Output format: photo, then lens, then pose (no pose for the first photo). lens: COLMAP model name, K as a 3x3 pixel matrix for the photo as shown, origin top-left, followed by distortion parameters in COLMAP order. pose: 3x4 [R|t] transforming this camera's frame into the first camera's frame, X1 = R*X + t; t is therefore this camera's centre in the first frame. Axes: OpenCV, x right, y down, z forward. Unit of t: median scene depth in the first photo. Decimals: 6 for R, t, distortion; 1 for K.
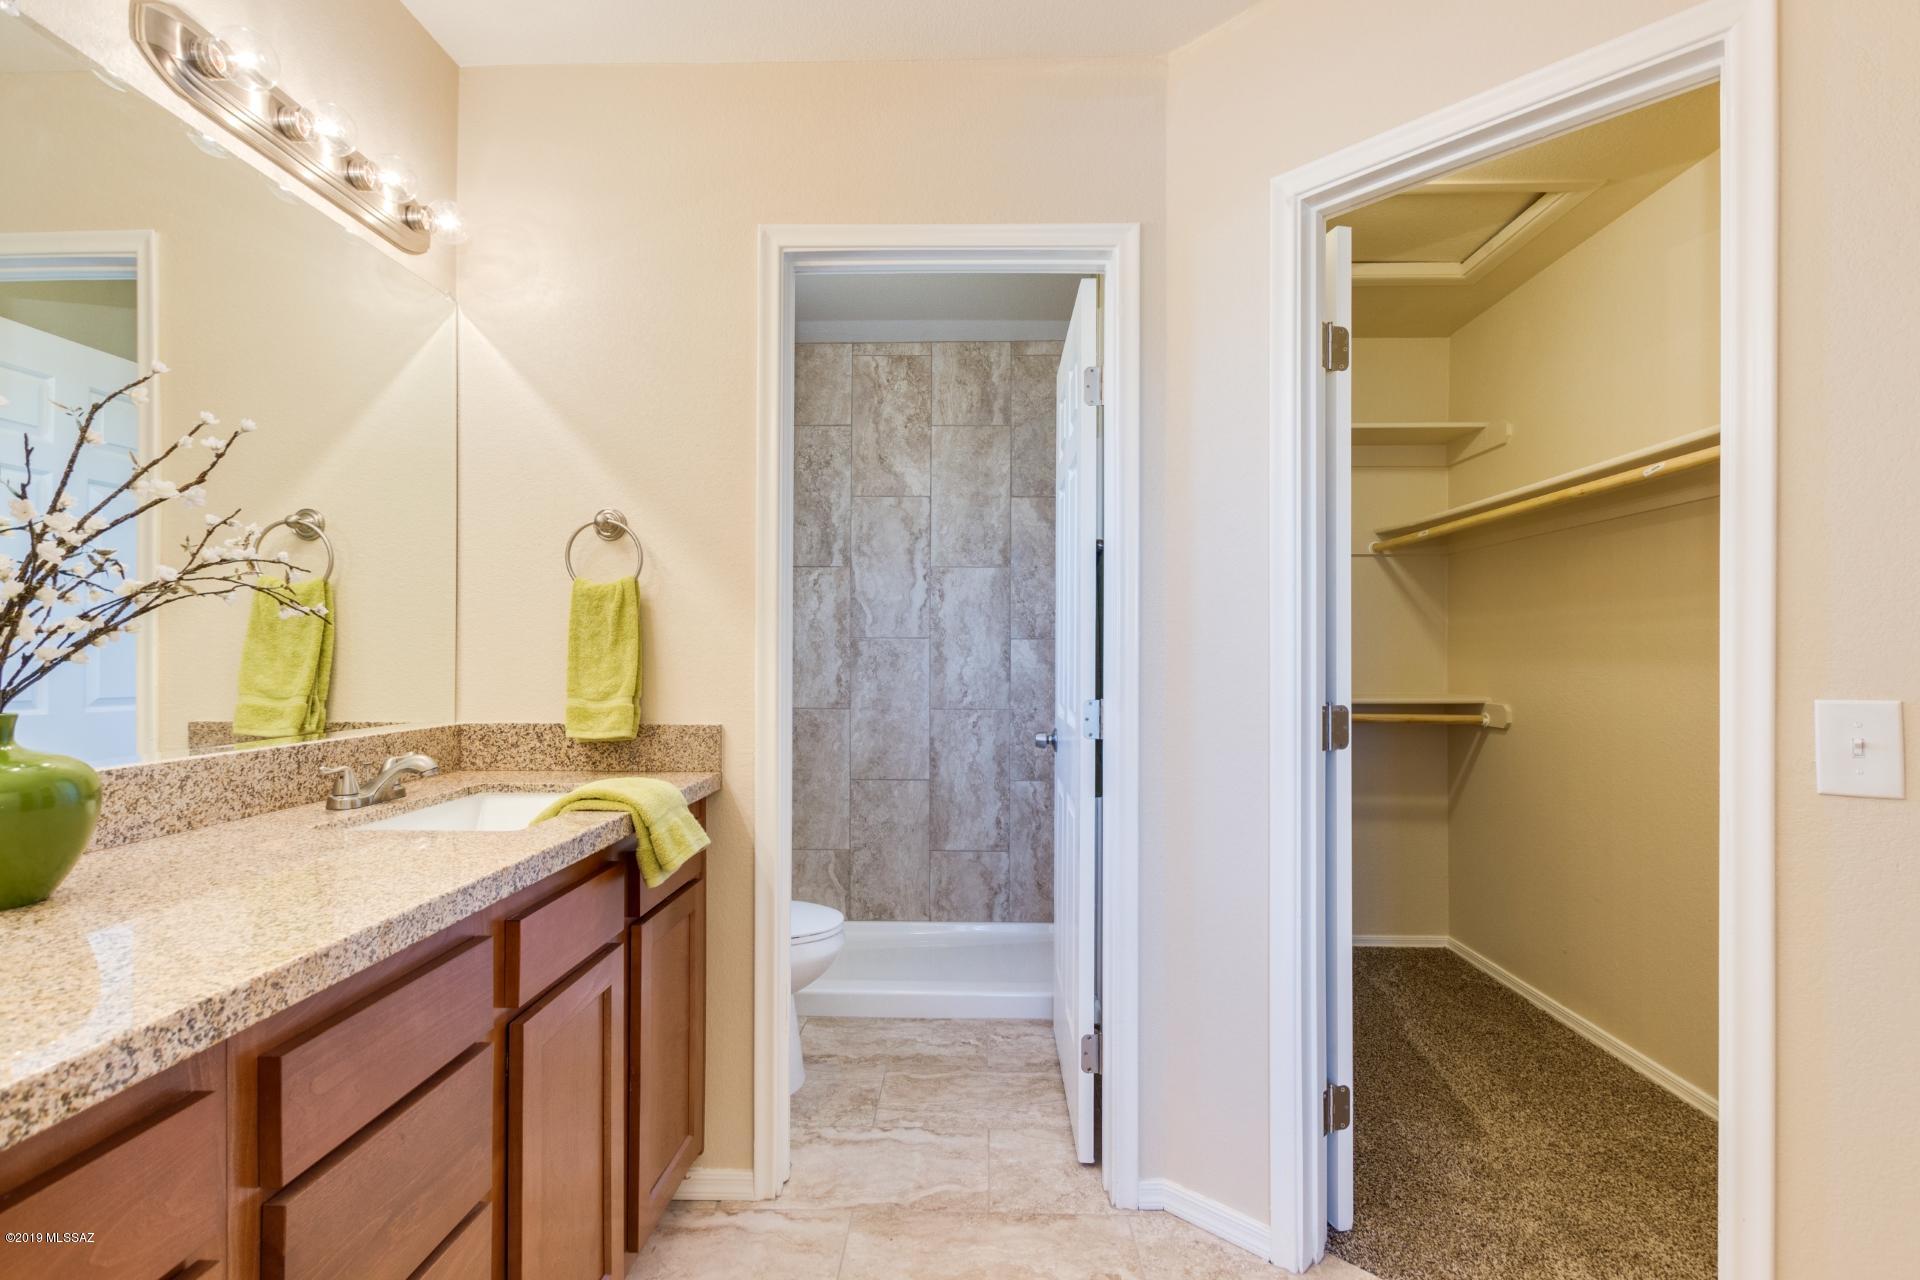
lens RADIAL K [[879.6, 0, 975.4], [0, 879.6, 647.7], [0, 0, 1]] dist [0.004396, -0.003695]
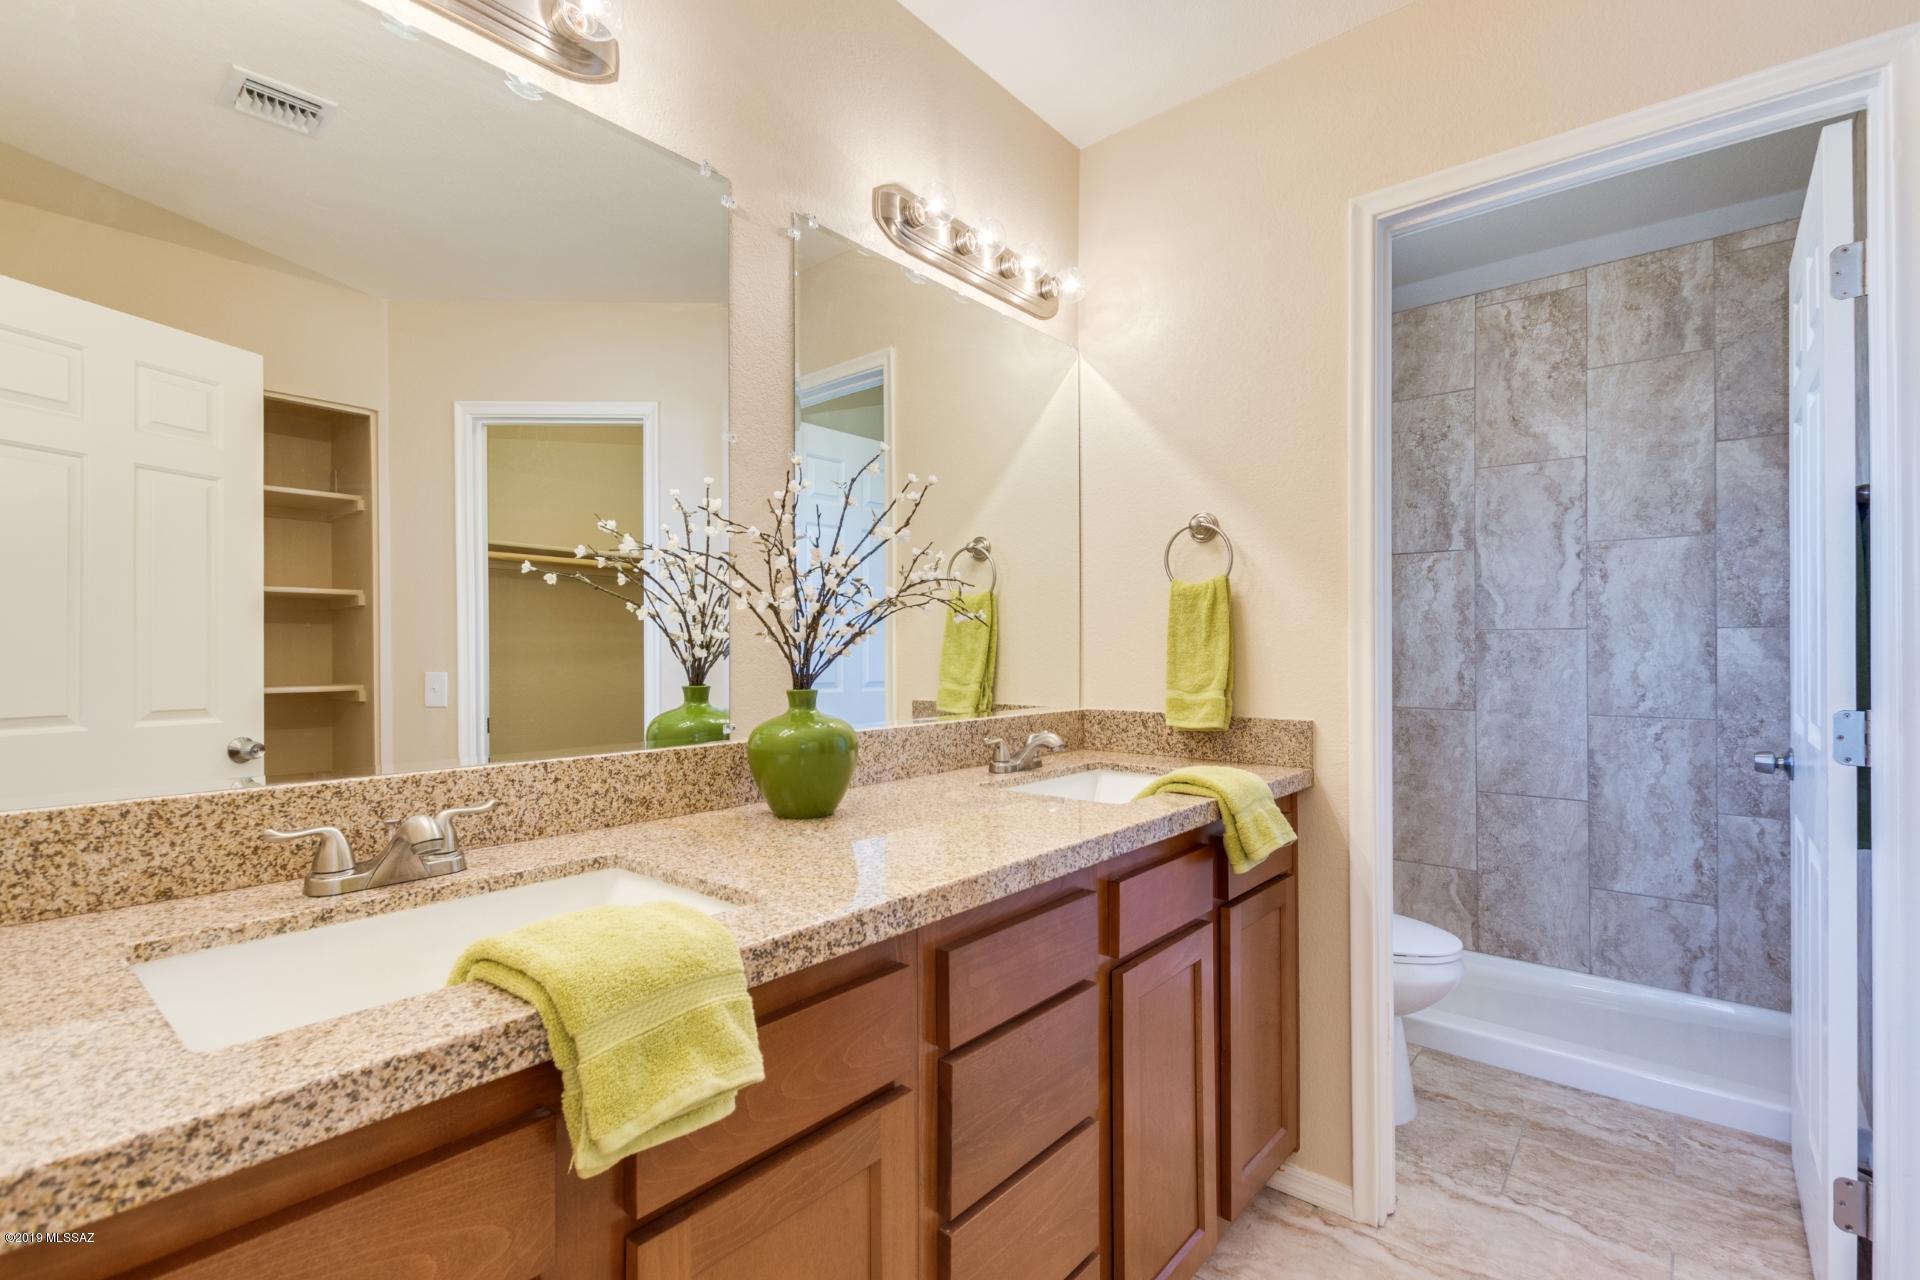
lens RADIAL K [[876.9, 0, 960.0], [0, 876.9, 640.0], [0, 0, 1]] dist [-0.001857, -0.001169]
pose [[0.771771, -0.011079, -0.635804, 0.030895], [0.008560, 0.999939, -0.007034, 0.001140], [0.635843, -0.000014, 0.771818, -0.004648]]
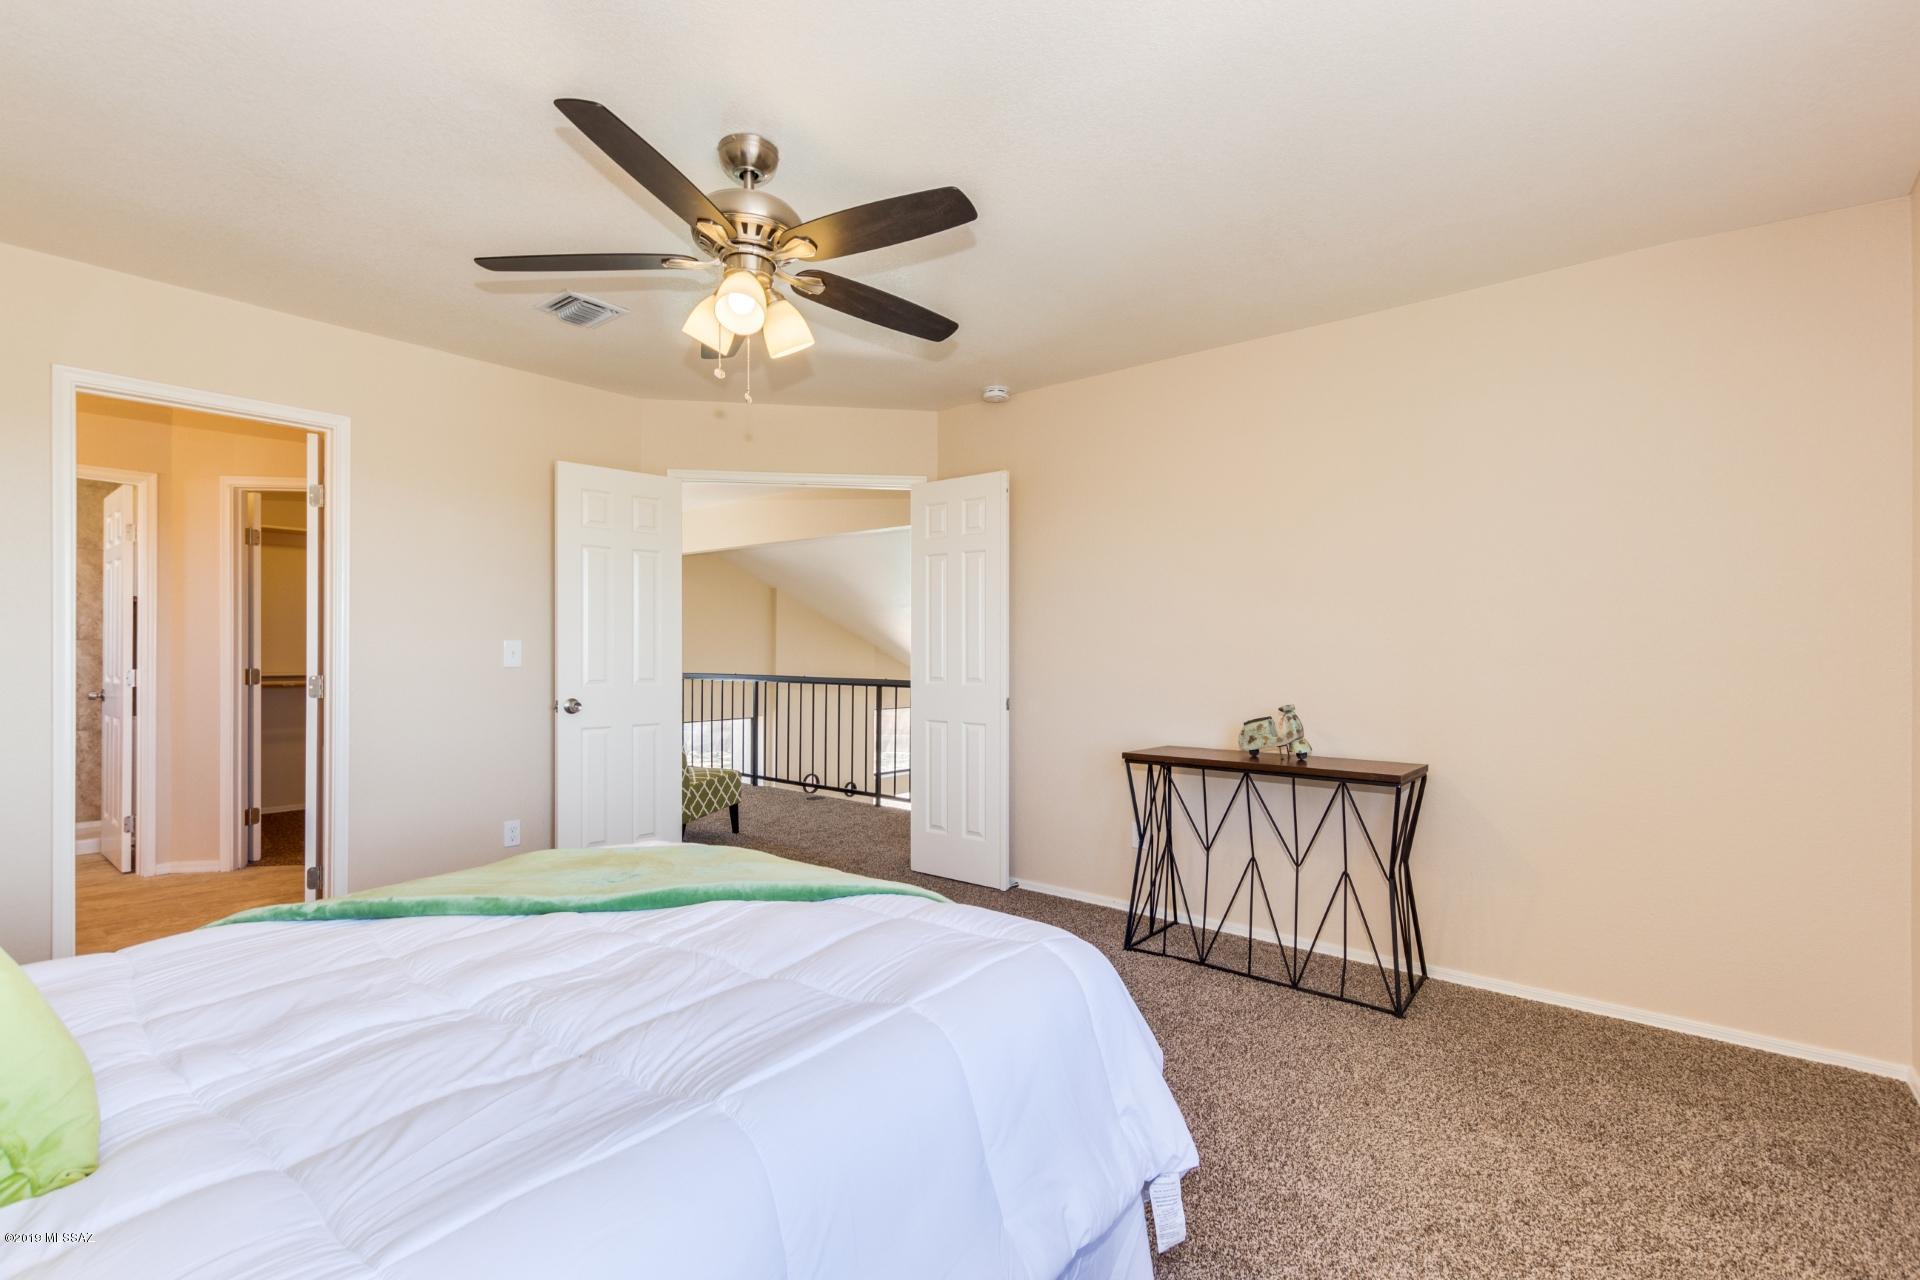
lens RADIAL K [[876.9, 0, 960.0], [0, 876.9, 640.0], [0, 0, 1]] dist [-0.001857, -0.001169]
pose [[0.625775, 0.000006, 0.780004, -0.321948], [0.000430, 1.000000, -0.000353, -0.017930], [-0.780003, 0.000556, 0.625775, -2.329702]]
